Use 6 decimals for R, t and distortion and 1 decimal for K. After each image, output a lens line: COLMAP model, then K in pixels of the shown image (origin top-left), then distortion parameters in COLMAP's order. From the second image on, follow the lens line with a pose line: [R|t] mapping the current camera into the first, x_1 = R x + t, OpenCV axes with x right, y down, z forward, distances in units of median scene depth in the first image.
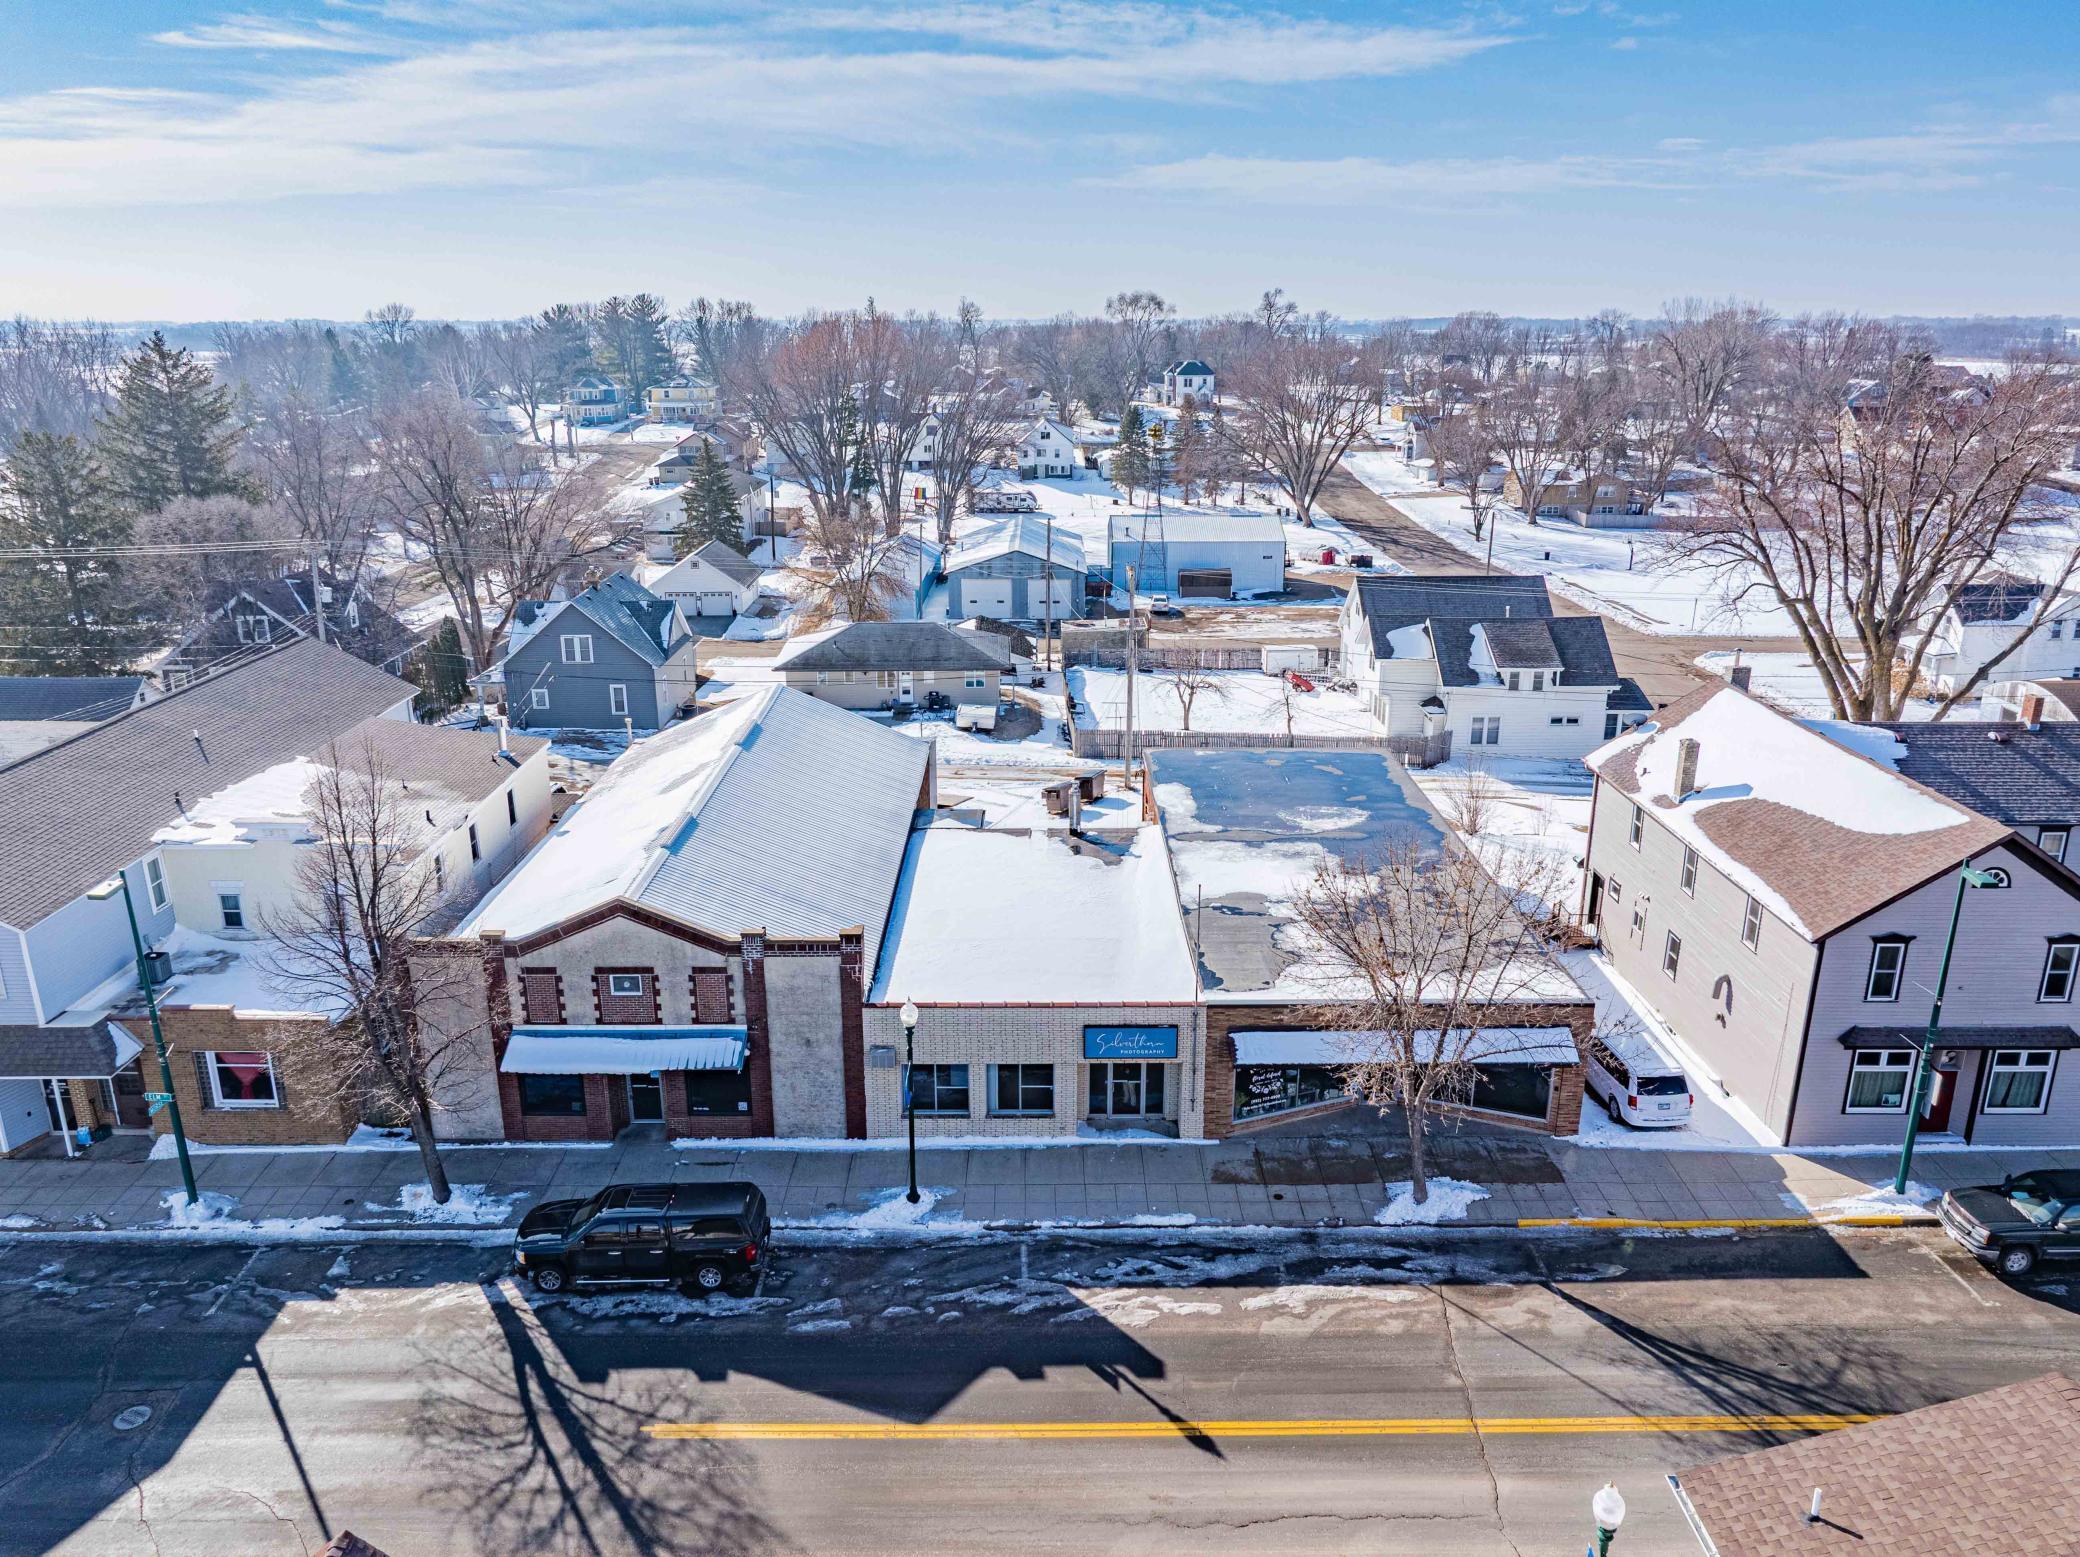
lens RADIAL K [[1489.2, 0, 1031.6], [0, 1489.2, 783.7], [0, 0, 1]] dist [-0.035359, 0.038998]
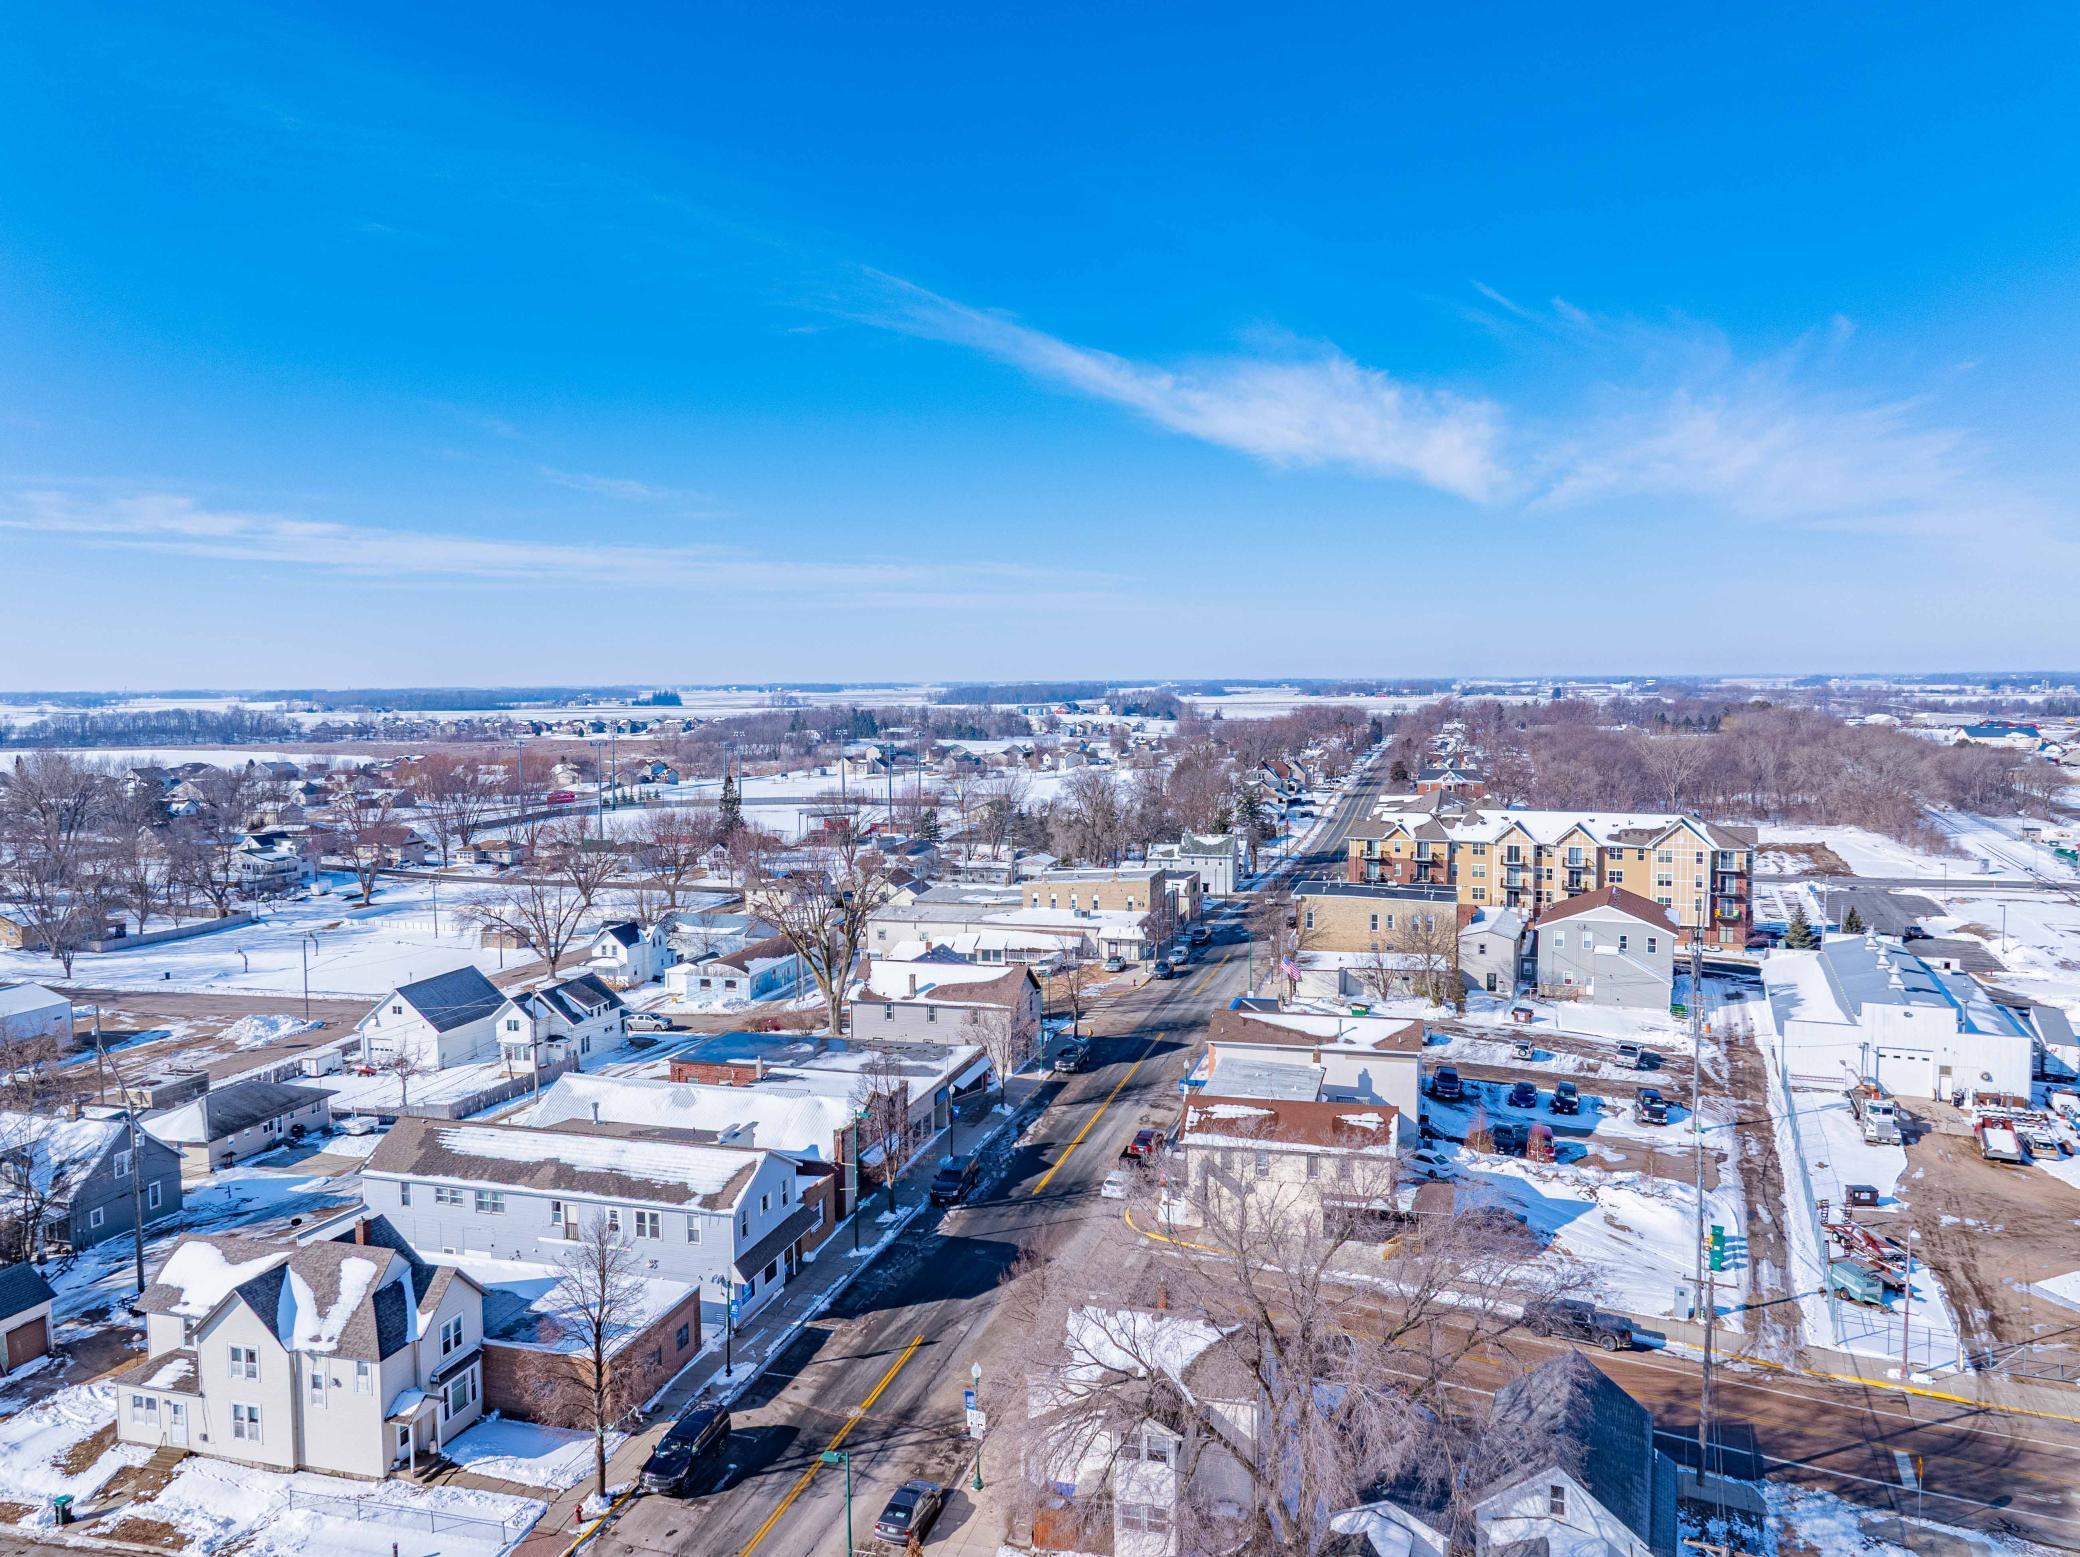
lens RADIAL K [[1489.2, 0, 1050.9], [0, 1489.2, 759.8], [0, 0, 1]] dist [-0.035359, 0.038998]
pose [[0.259823, -0.053499, 0.964173, -2.626302], [0.296706, 0.954587, -0.026989, -0.312590], [-0.918944, 0.293089, 0.263897, -0.178328]]
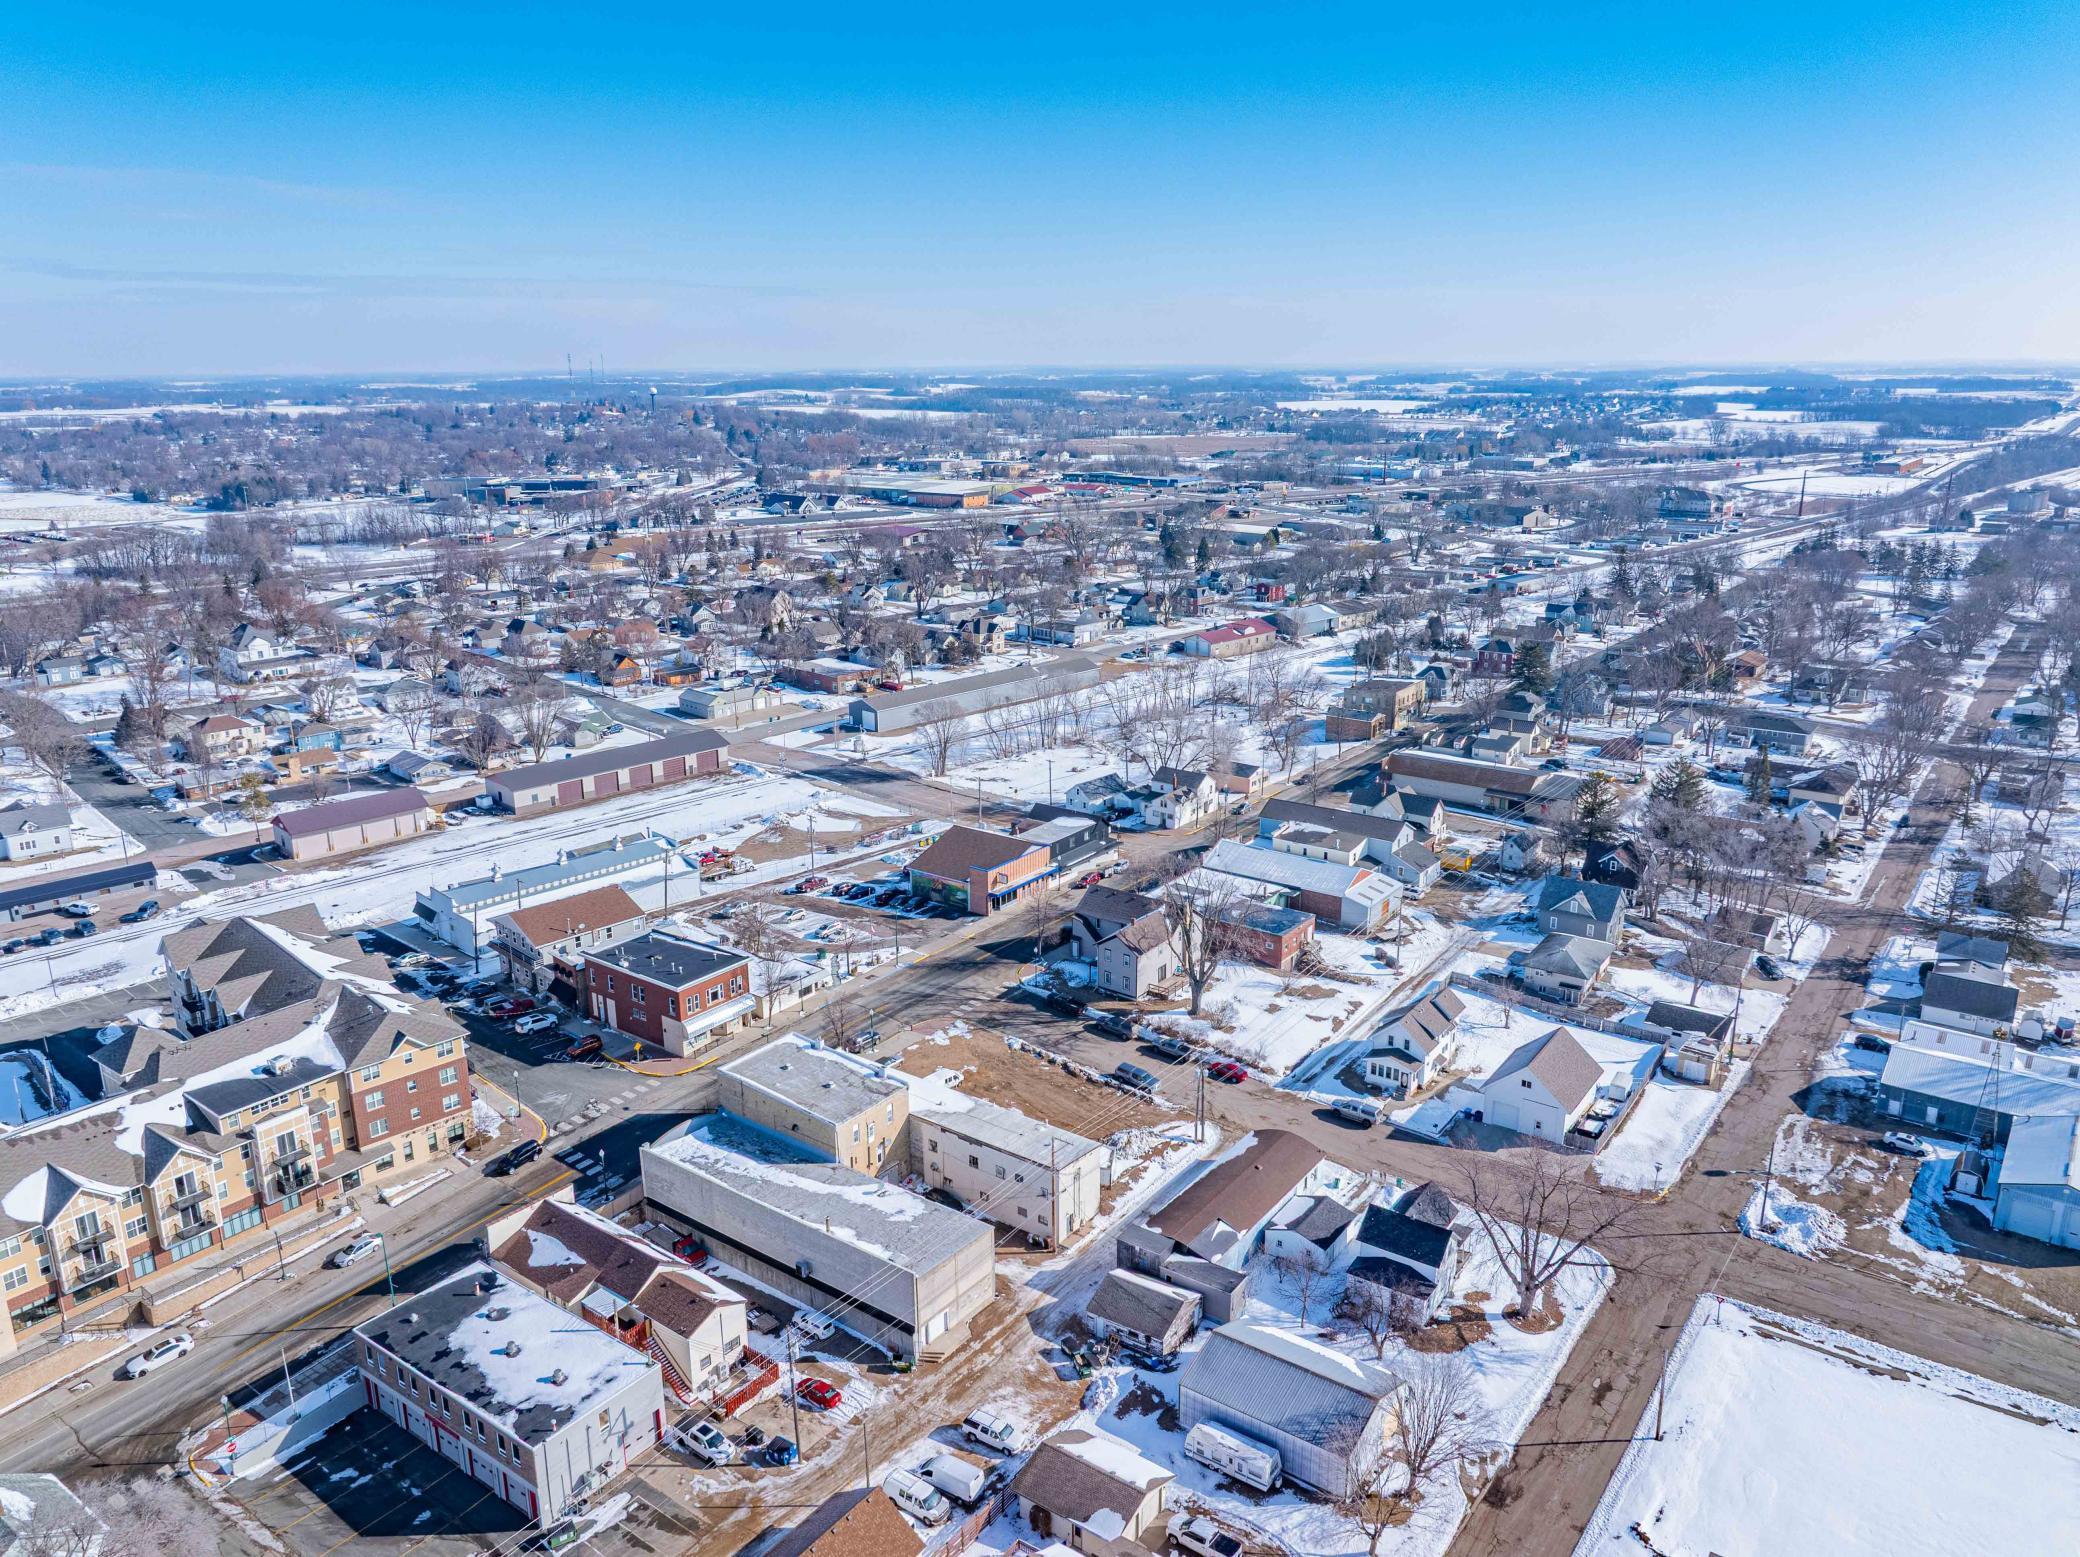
lens RADIAL K [[1489.2, 0, 1056.6], [0, 1489.2, 776.3], [0, 0, 1]] dist [-0.035359, 0.038998]
pose [[-0.586567, 0.223072, -0.778574, 4.712275], [-0.232777, 0.874324, 0.425878, -2.532850], [0.775728, 0.431040, -0.460924, 3.079245]]
